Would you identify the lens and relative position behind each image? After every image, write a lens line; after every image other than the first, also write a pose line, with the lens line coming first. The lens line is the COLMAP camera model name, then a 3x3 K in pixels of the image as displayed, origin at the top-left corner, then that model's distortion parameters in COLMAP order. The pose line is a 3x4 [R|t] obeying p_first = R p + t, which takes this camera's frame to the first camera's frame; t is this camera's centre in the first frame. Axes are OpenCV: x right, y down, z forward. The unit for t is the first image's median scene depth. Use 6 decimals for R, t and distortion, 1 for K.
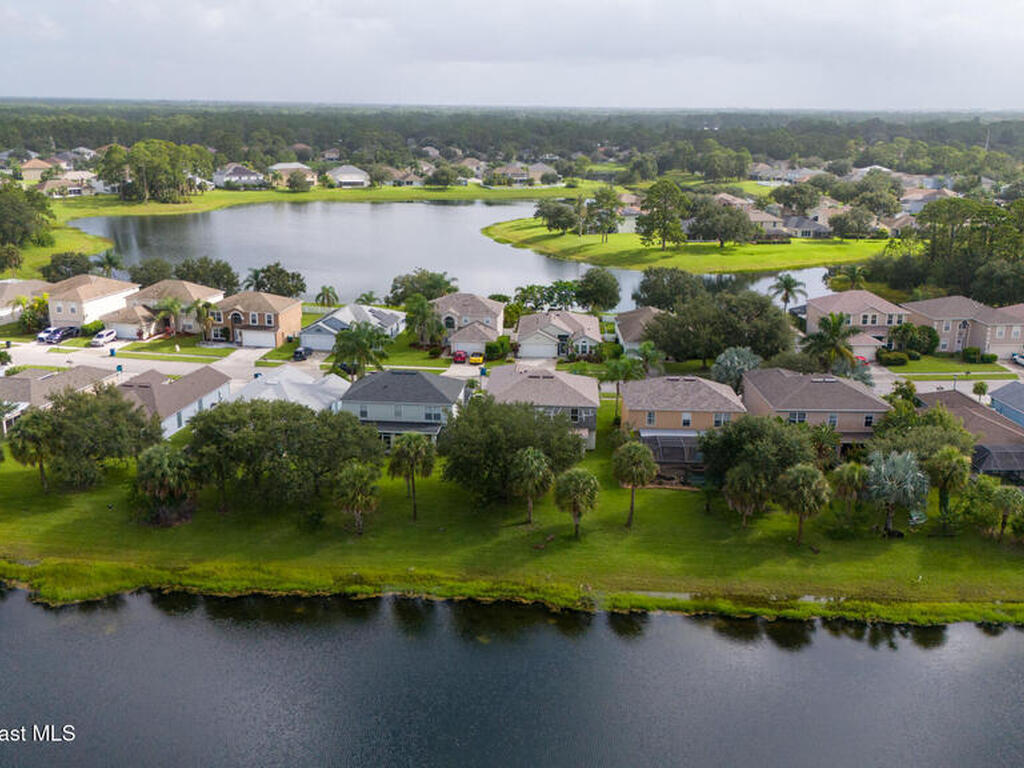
lens RADIAL K [[1001.0, 0, 512.0], [0, 1001.0, 384.0], [0, 0, 1]] dist [0.136476, -0.291788]
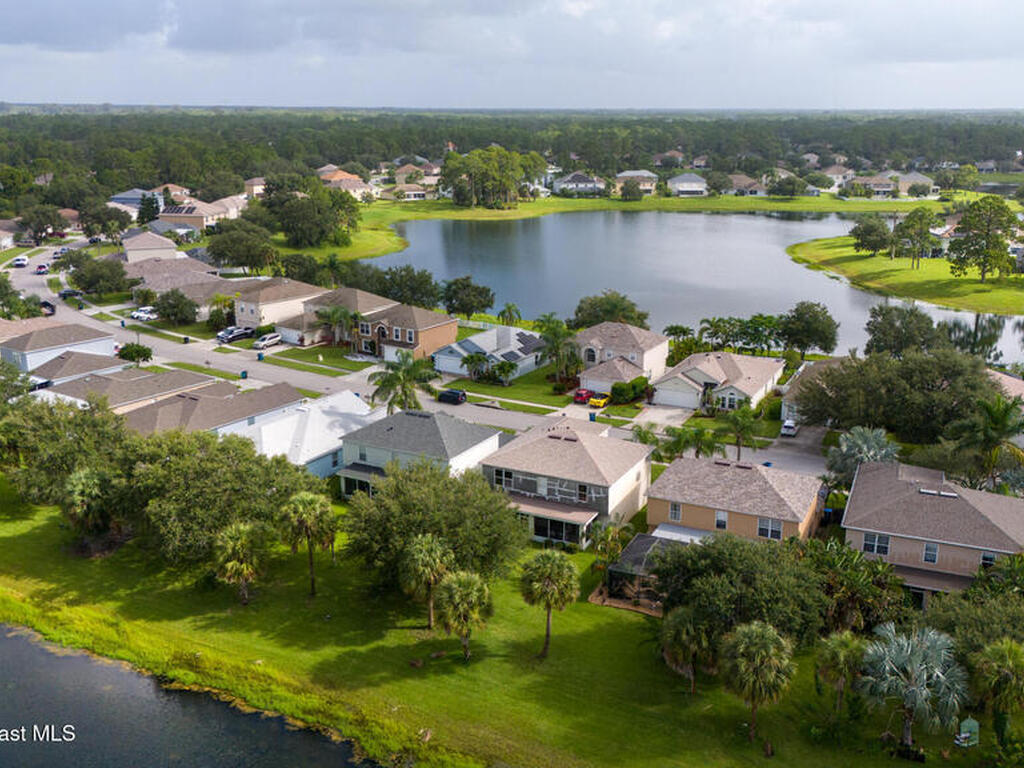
lens RADIAL K [[1001.0, 0, 512.0], [0, 1001.0, 384.0], [0, 0, 1]] dist [0.136476, -0.291788]
pose [[0.915501, 0.098482, -0.390075, 0.124784], [-0.101009, 0.994786, 0.014086, -0.023967], [0.389429, 0.026505, 0.920675, 0.098407]]
